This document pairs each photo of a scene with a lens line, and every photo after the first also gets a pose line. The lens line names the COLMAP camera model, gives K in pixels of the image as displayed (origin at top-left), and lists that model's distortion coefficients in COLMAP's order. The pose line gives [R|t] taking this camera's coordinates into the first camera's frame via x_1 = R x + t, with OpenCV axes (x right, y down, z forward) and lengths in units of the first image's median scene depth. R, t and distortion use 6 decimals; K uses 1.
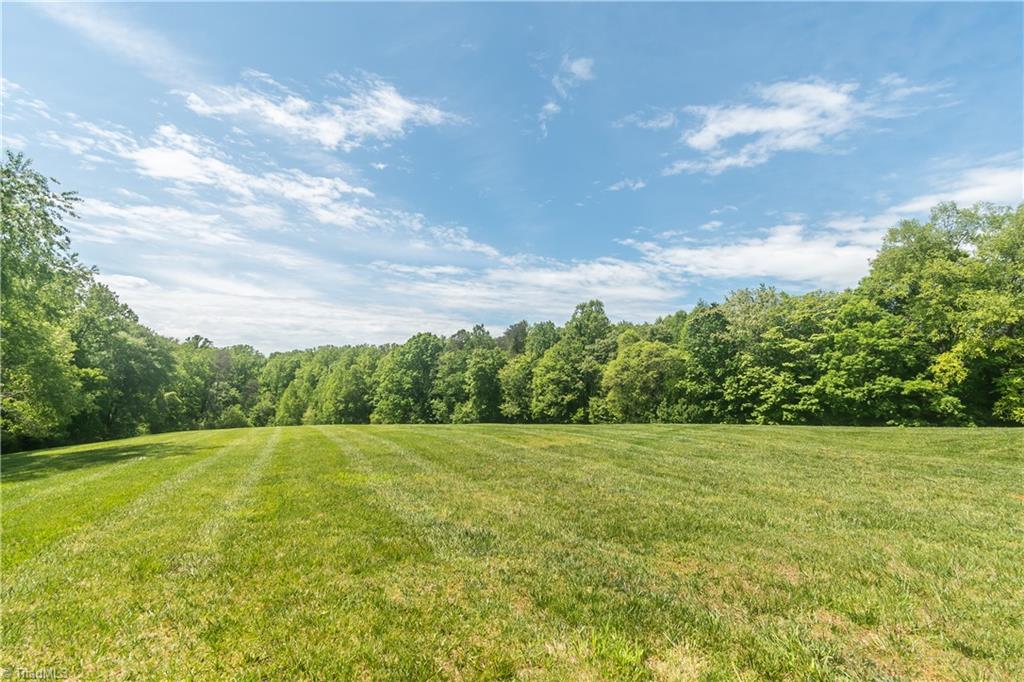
lens RADIAL K [[465.4, 0, 513.3], [0, 465.4, 345.3], [0, 0, 1]] dist [0.000918, -0.000401]
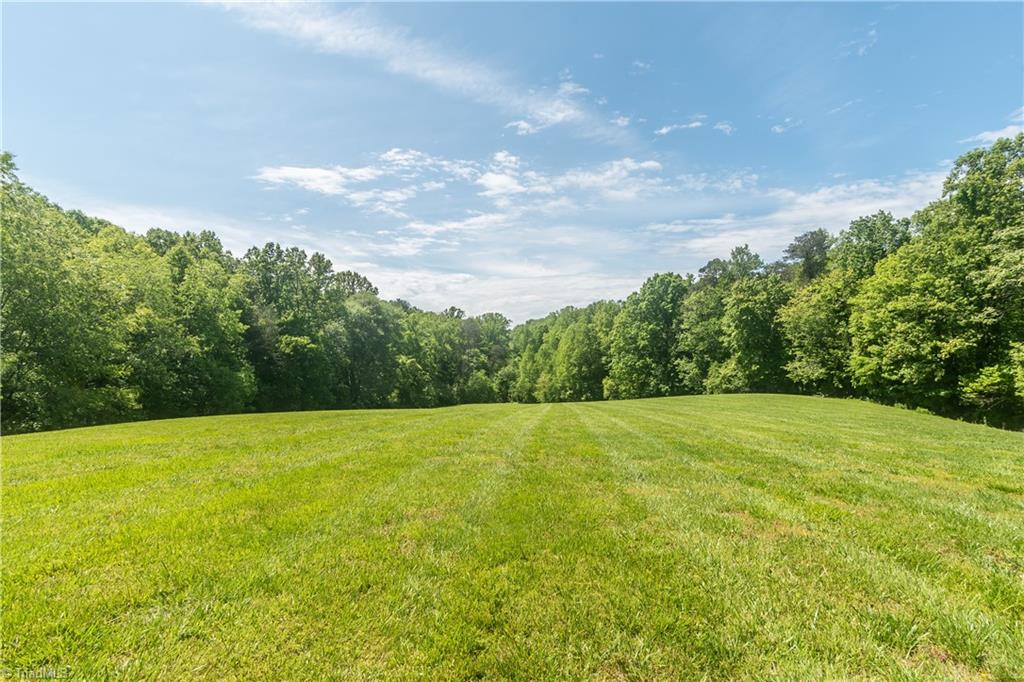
lens RADIAL K [[465.4, 0, 513.3], [0, 465.4, 345.3], [0, 0, 1]] dist [0.000918, -0.000401]
pose [[0.855120, -0.044927, -0.516480, -0.014835], [0.086058, 0.994718, 0.055956, 0.035040], [0.511238, -0.092296, 0.854469, 0.267962]]
